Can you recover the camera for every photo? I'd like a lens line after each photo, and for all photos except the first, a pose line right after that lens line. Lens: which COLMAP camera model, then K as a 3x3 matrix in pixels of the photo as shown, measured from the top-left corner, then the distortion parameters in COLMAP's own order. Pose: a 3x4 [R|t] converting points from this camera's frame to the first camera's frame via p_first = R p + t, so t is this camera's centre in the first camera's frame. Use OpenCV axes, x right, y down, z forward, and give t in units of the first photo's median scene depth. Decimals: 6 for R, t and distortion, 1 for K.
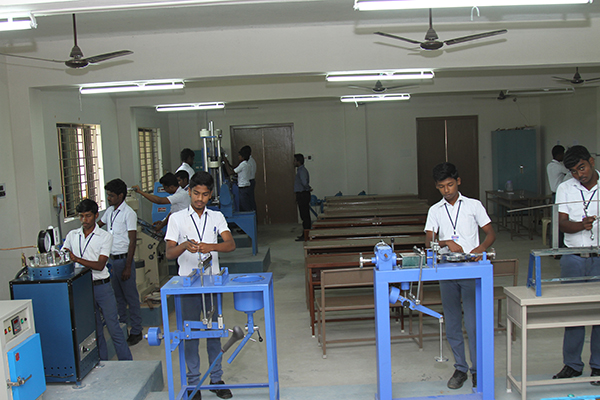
lens RADIAL K [[633.4, 0, 300.0], [0, 633.4, 200.0], [0, 0, 1]] dist [-0.154864, -0.028414]
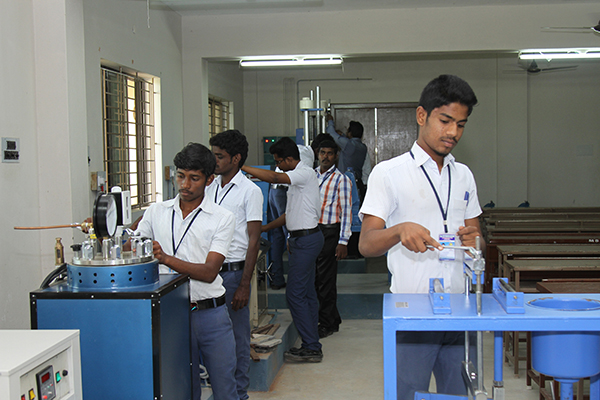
lens RADIAL K [[832.0, 0, 300.0], [0, 832.0, 200.0], [0, 0, 1]] dist [-0.149905, 0.045018]
pose [[0.994145, 0.034574, -0.102374, -0.185389], [-0.037712, 0.998871, -0.028879, 0.066084], [0.101260, 0.032571, 0.994327, 0.345400]]
